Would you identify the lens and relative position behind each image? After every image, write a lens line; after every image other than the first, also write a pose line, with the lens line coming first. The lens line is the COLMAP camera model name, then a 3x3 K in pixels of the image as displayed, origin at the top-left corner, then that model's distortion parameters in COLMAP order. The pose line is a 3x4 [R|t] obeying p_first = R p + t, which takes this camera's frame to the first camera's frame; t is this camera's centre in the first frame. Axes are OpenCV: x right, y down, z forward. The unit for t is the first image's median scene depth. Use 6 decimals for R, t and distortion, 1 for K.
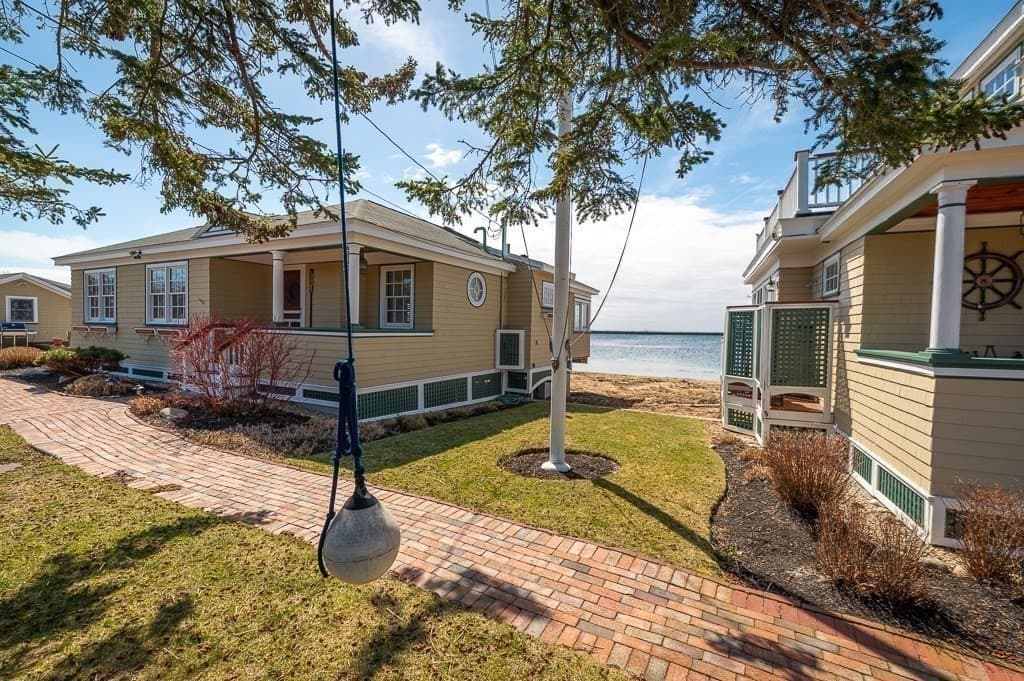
lens RADIAL K [[457.5, 0, 512.0], [0, 457.5, 340.5], [0, 0, 1]] dist [0.023276, -0.000549]
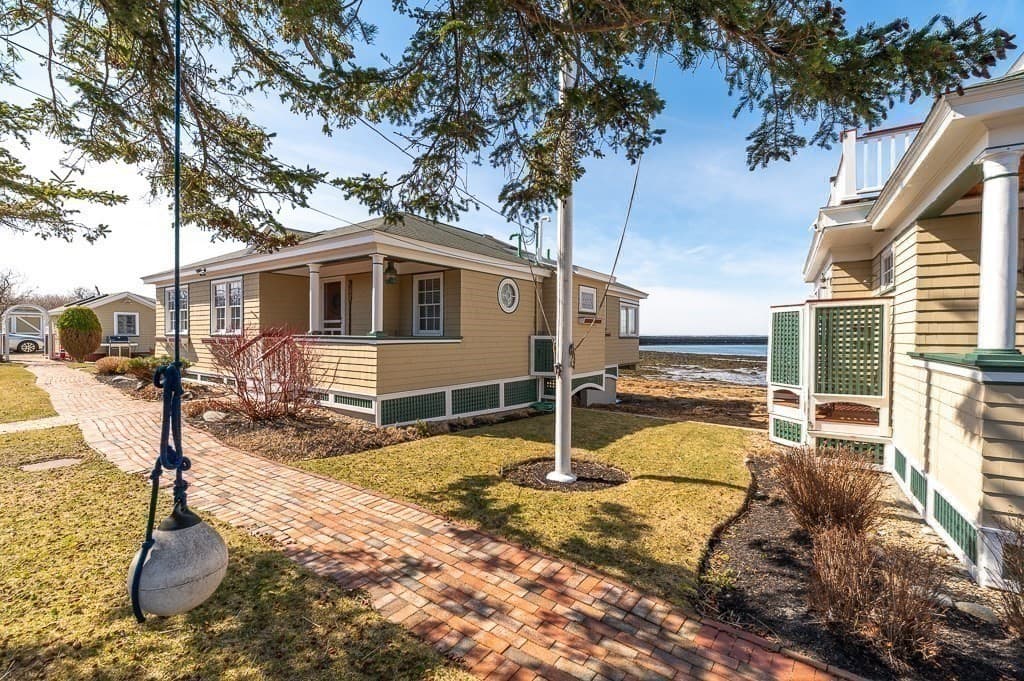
lens RADIAL K [[455.4, 0, 512.0], [0, 455.4, 340.5], [0, 0, 1]] dist [0.022990, -0.000207]
pose [[0.990054, -0.011062, -0.140250, 0.080659], [0.008672, 0.999807, -0.017640, 0.004397], [0.140418, 0.016249, 0.989959, 0.024500]]
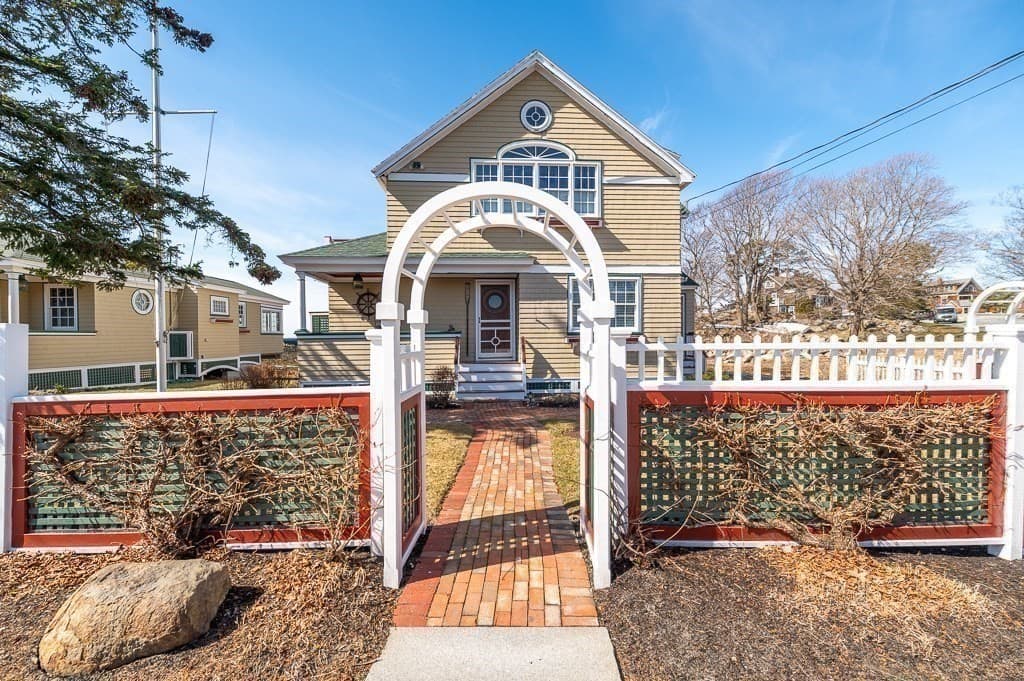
lens RADIAL K [[457.5, 0, 512.0], [0, 457.5, 340.5], [0, 0, 1]] dist [0.023276, -0.000549]
pose [[0.892388, -0.028214, 0.450386, 0.333918], [0.035764, 0.999326, -0.008260, 0.066076], [-0.449850, 0.023479, 0.892796, -0.884188]]
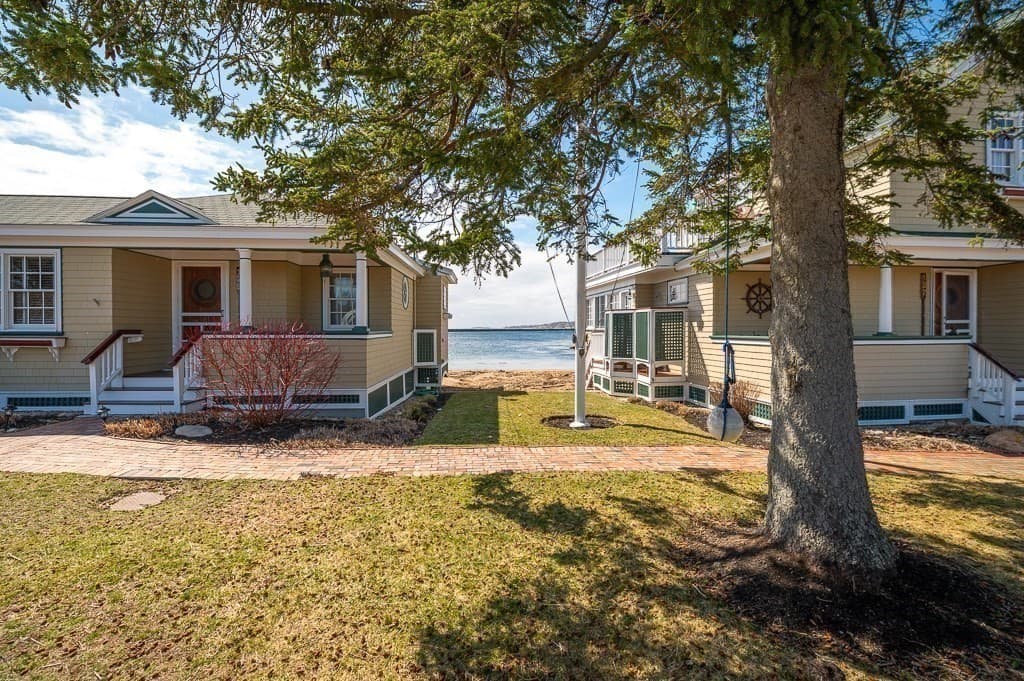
lens RADIAL K [[457.5, 0, 512.0], [0, 457.5, 340.5], [0, 0, 1]] dist [0.023276, -0.000549]
pose [[0.856061, -0.033797, 0.515769, -0.495043], [0.031637, 0.999415, 0.012979, -0.006522], [-0.515906, 0.005206, 0.856629, -0.057805]]
